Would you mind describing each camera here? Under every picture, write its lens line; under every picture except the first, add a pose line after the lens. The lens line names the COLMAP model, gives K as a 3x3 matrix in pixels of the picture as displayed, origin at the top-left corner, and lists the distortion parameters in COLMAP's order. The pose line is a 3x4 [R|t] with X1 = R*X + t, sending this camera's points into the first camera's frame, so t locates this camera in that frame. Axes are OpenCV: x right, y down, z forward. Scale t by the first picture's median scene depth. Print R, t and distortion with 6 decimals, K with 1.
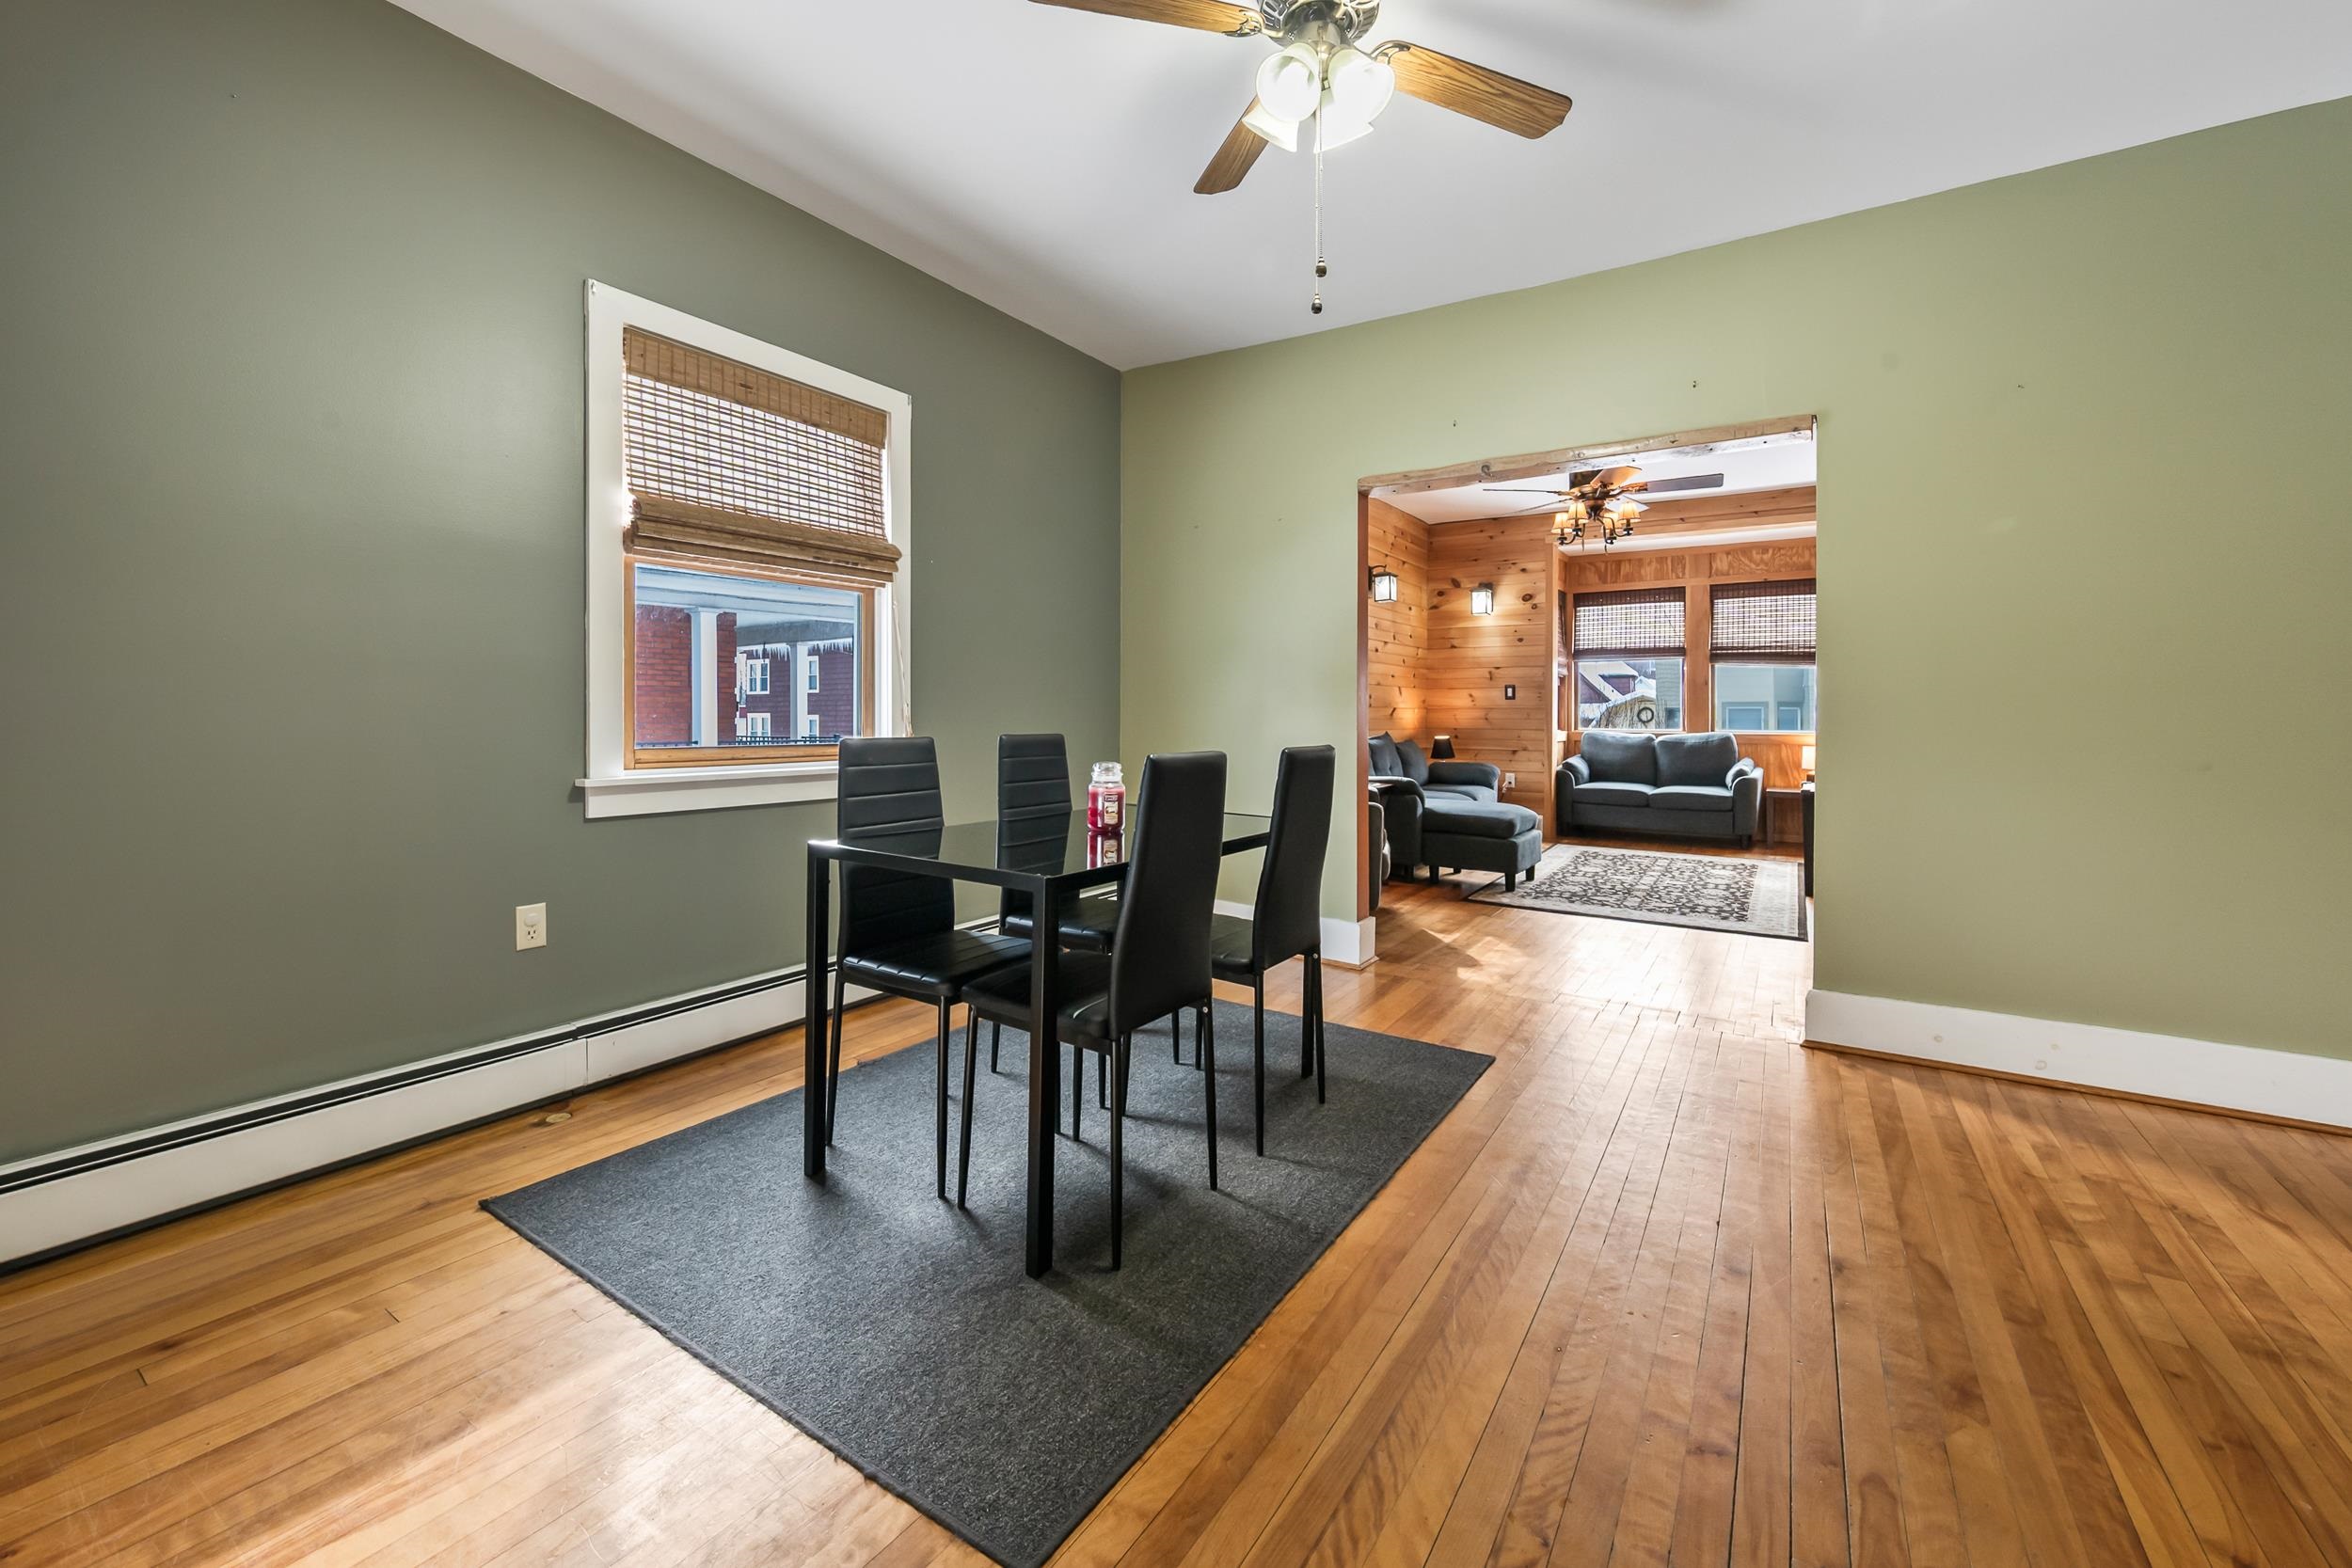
lens RADIAL K [[929.6, 0, 1181.5], [0, 929.6, 719.8], [0, 0, 1]] dist [-0.000165, -0.000337]
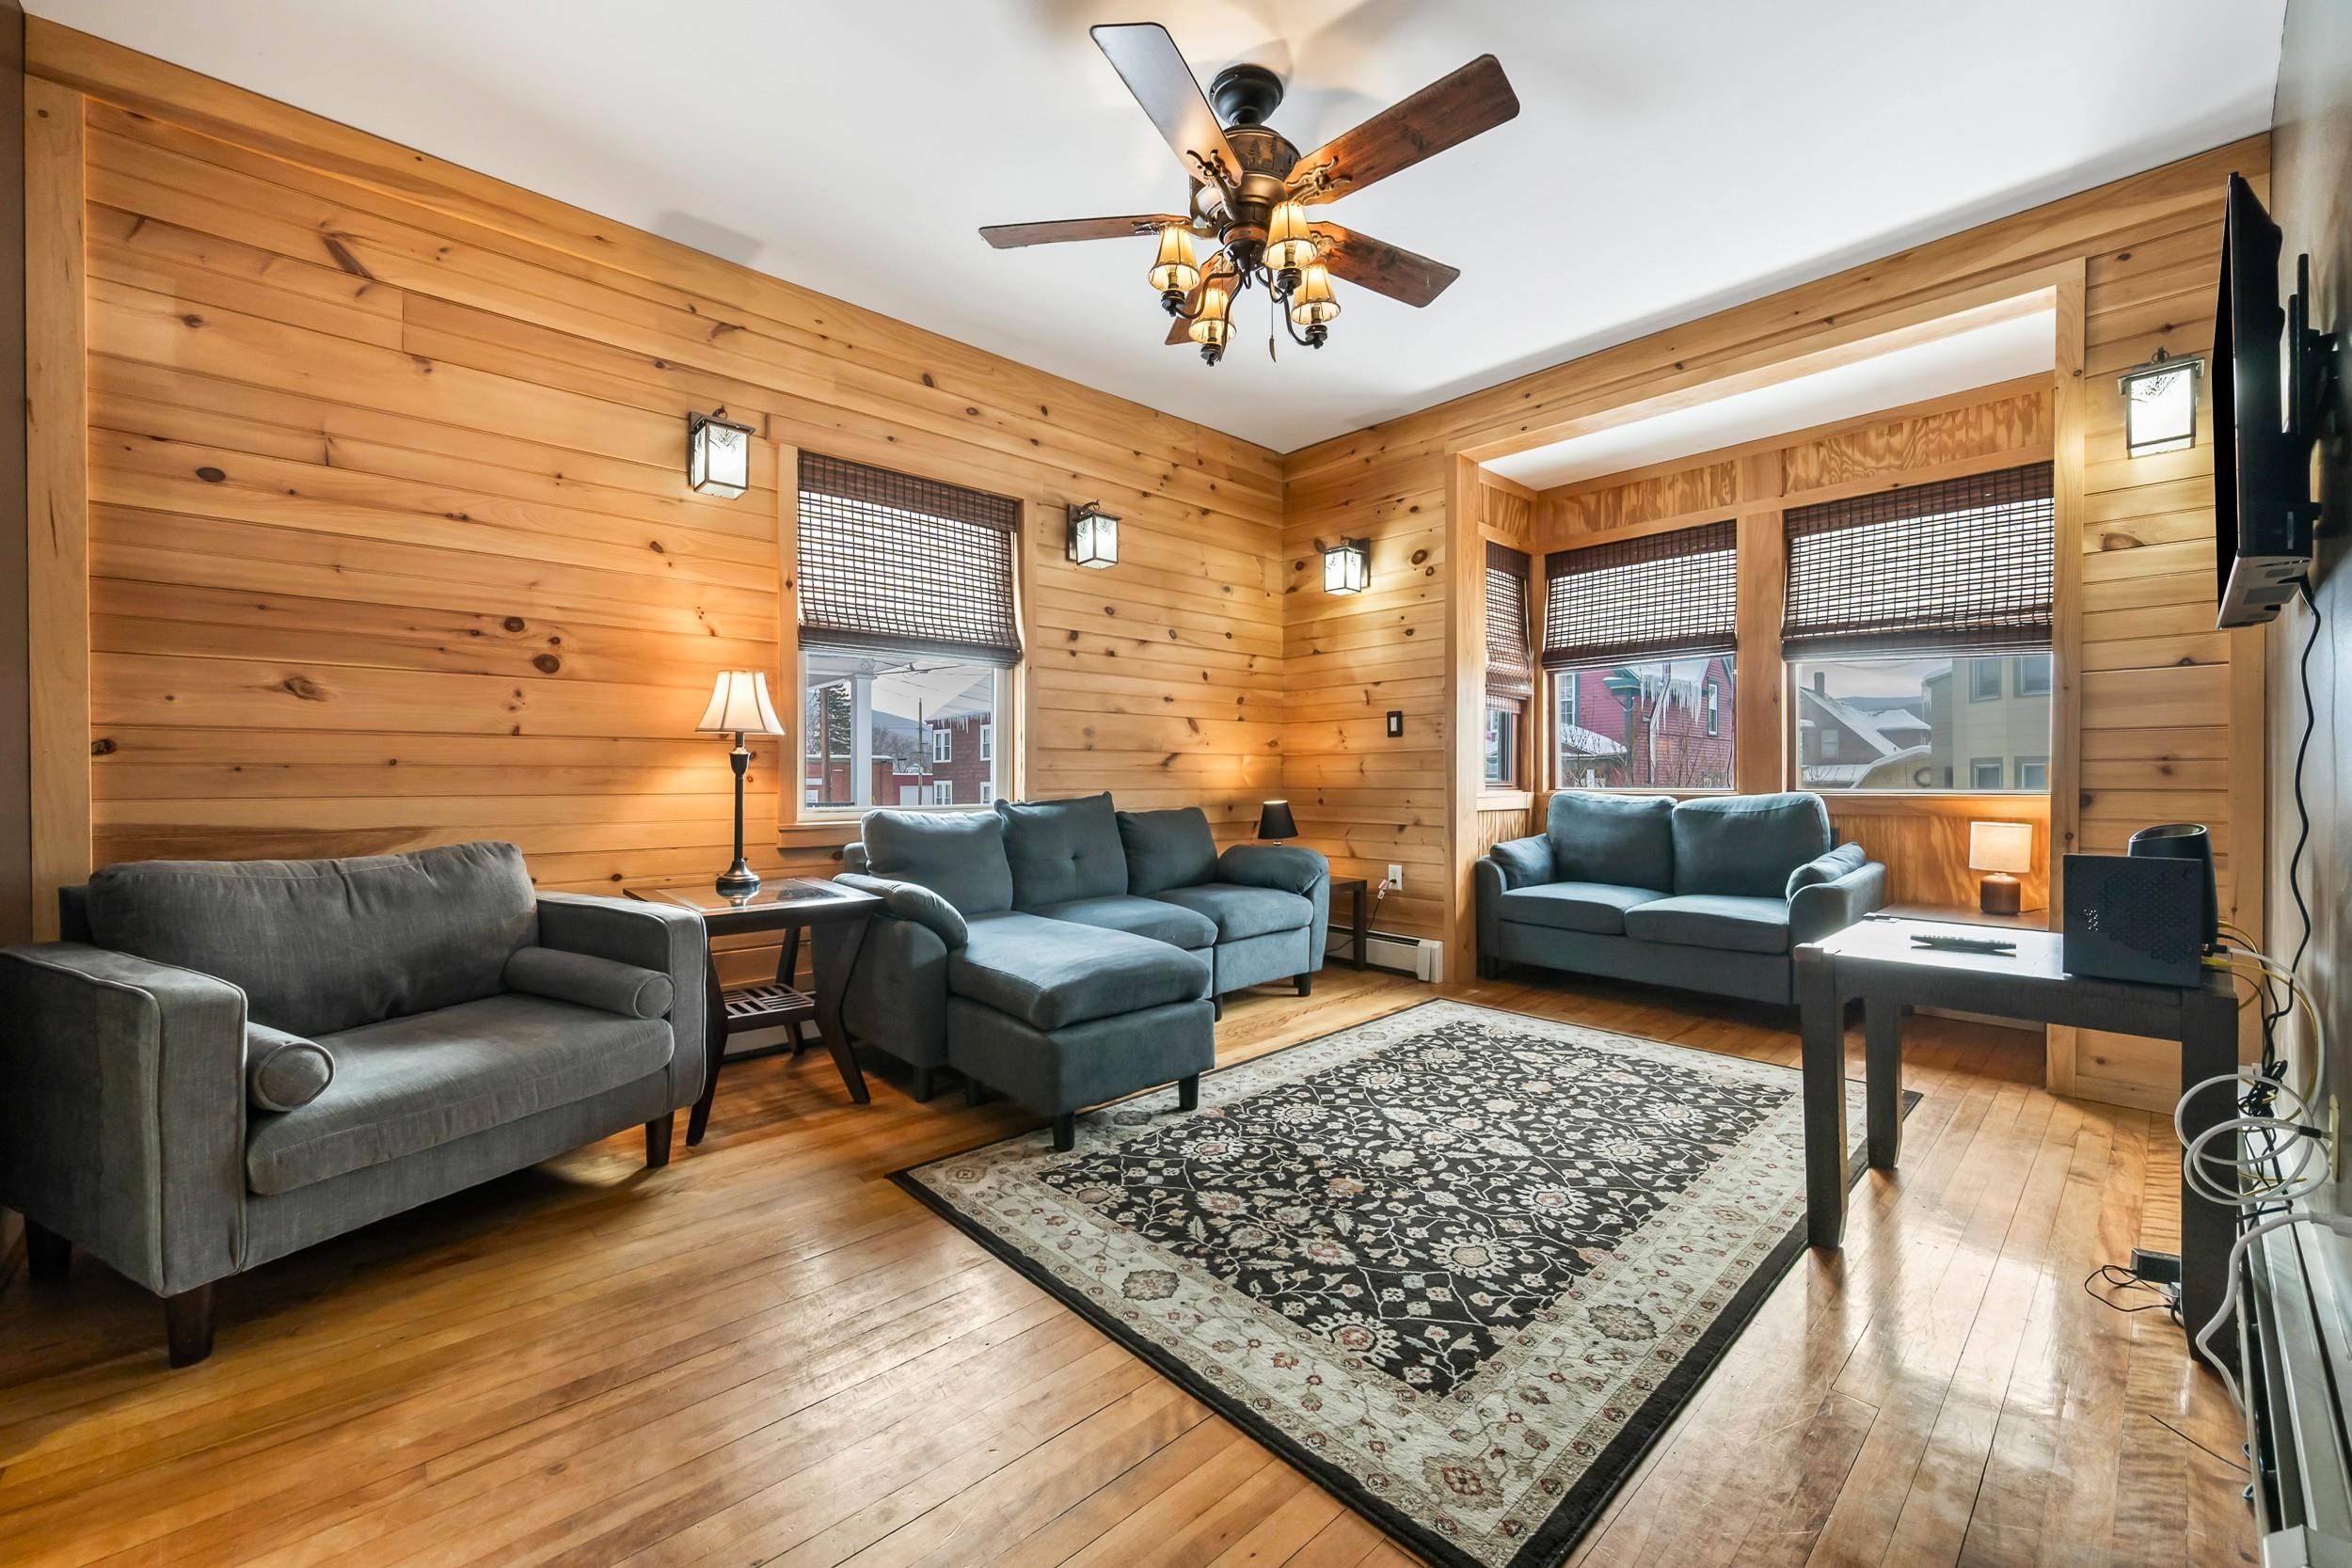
lens RADIAL K [[929.6, 0, 1186.0], [0, 929.6, 779.4], [0, 0, 1]] dist [-0.000165, -0.000337]
pose [[0.970174, -0.008017, -0.242277, 0.367256], [0.006202, 0.999947, -0.008253, 0.008326], [0.242330, 0.006504, 0.970172, 0.412185]]
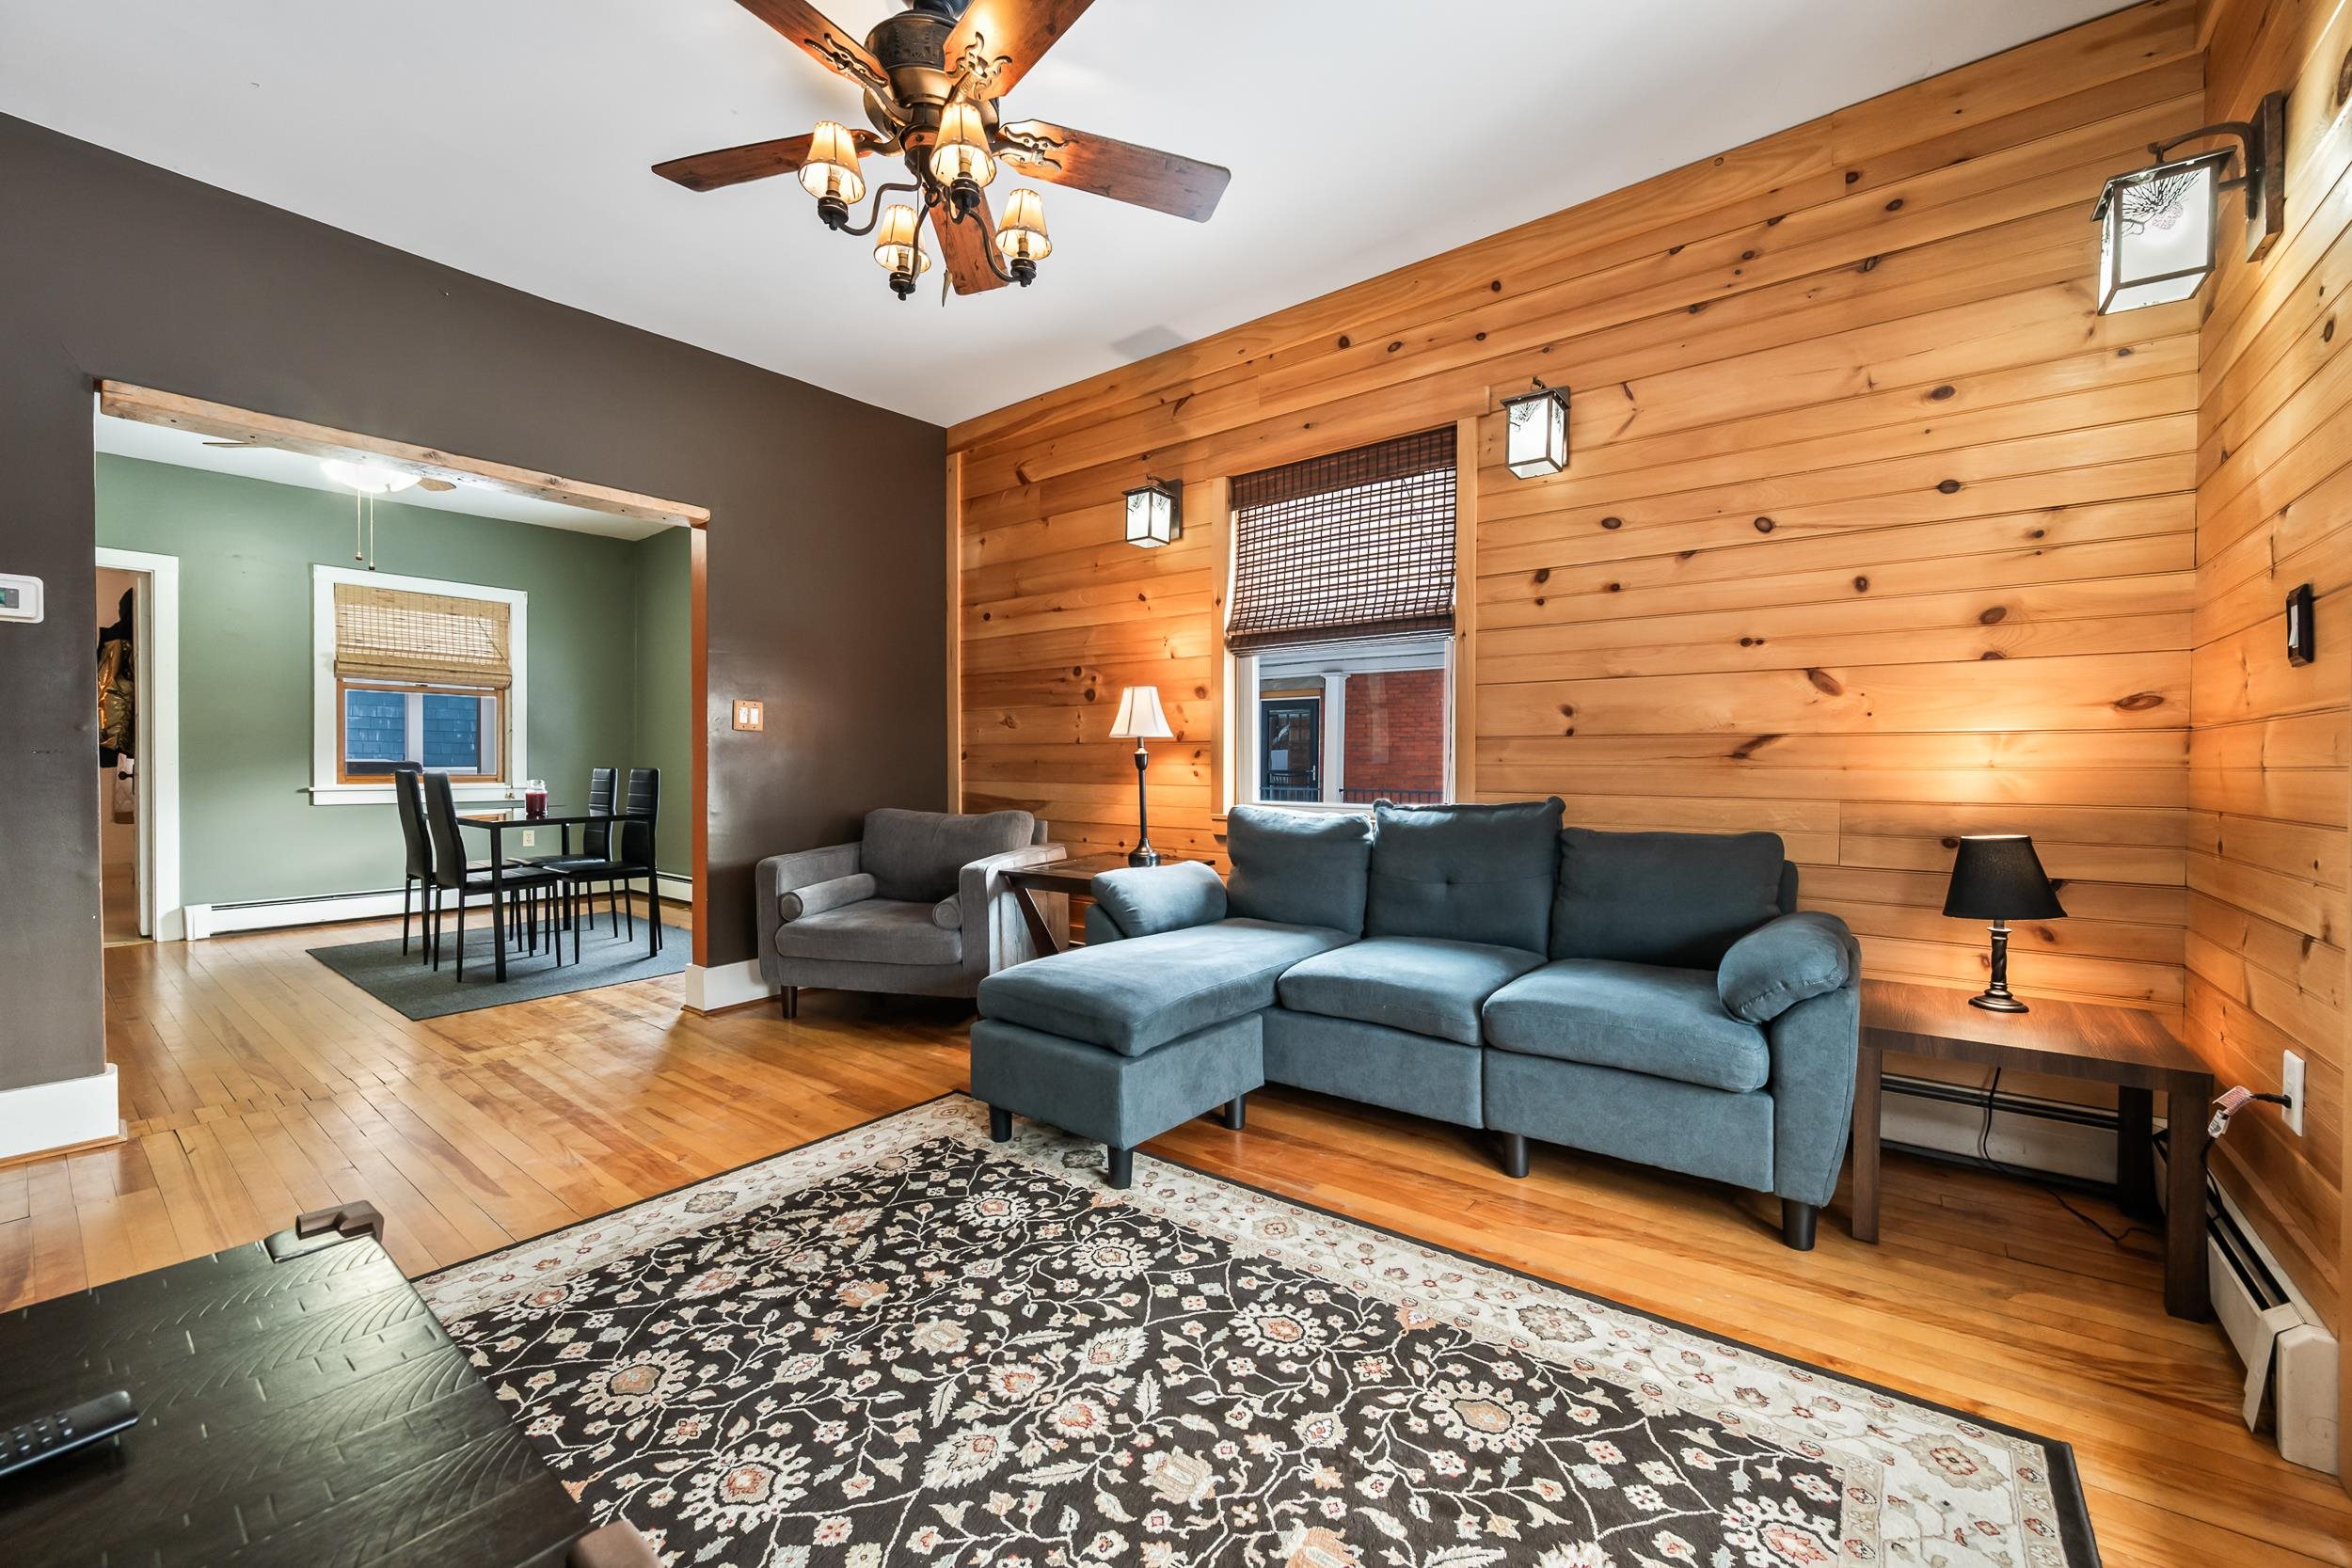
lens RADIAL K [[929.6, 0, 1184.4], [0, 929.6, 774.6], [0, 0, 1]] dist [-0.000165, -0.000337]
pose [[-0.087972, -0.002892, -0.996119, 0.560171], [-0.015777, 0.999874, -0.001509, 0.004828], [0.995998, 0.015583, -0.088007, 0.792623]]
